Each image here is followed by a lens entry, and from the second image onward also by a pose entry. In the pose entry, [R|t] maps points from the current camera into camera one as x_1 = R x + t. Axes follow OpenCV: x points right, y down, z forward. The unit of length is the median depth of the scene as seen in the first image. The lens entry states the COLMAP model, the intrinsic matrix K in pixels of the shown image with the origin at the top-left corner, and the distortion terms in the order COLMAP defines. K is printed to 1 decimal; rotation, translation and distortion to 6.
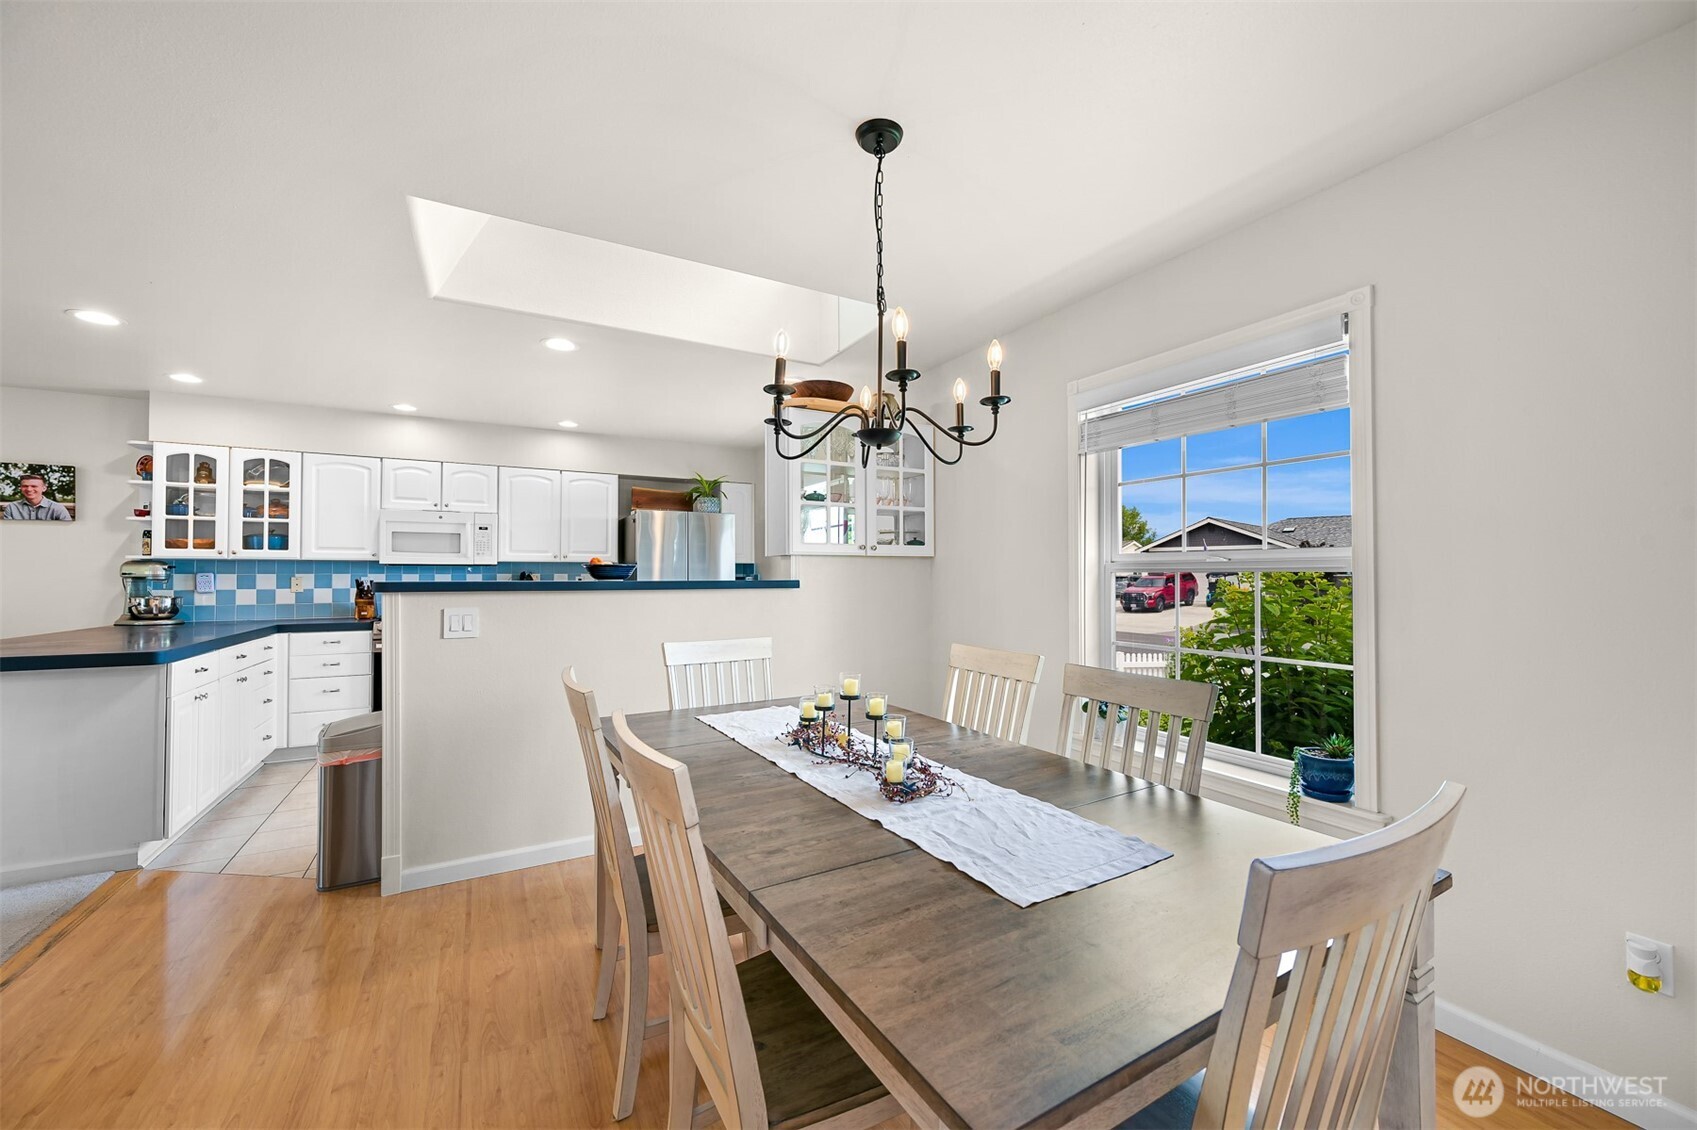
lens RADIAL K [[670.8, 0, 855.4], [0, 670.8, 567.2], [0, 0, 1]] dist [-0.000381, 0.000394]
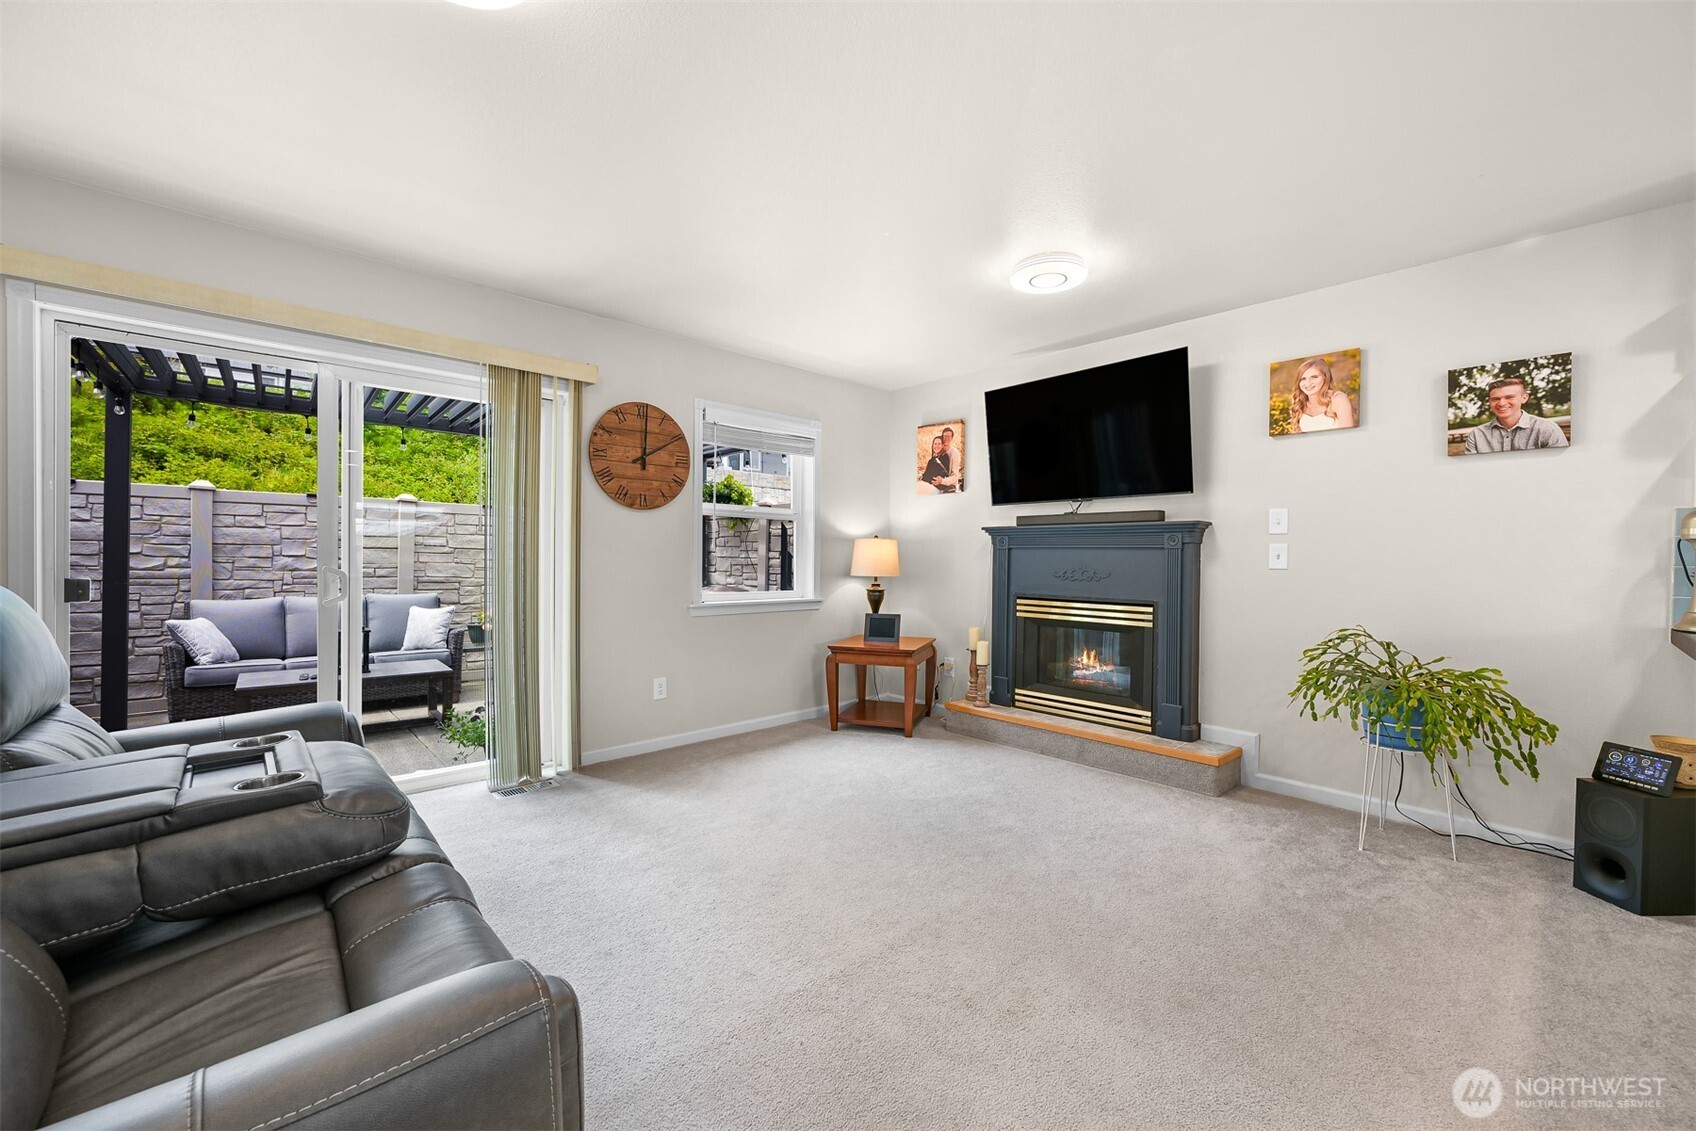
lens RADIAL K [[670.4, 0, 854.9], [0, 670.4, 567.7], [0, 0, 1]] dist [-0.000381, 0.000394]
pose [[0.236403, 0.019123, -0.971467, -0.722376], [0.001356, 0.999799, 0.020011, 0.024084], [0.971654, -0.006048, 0.236330, 0.245969]]
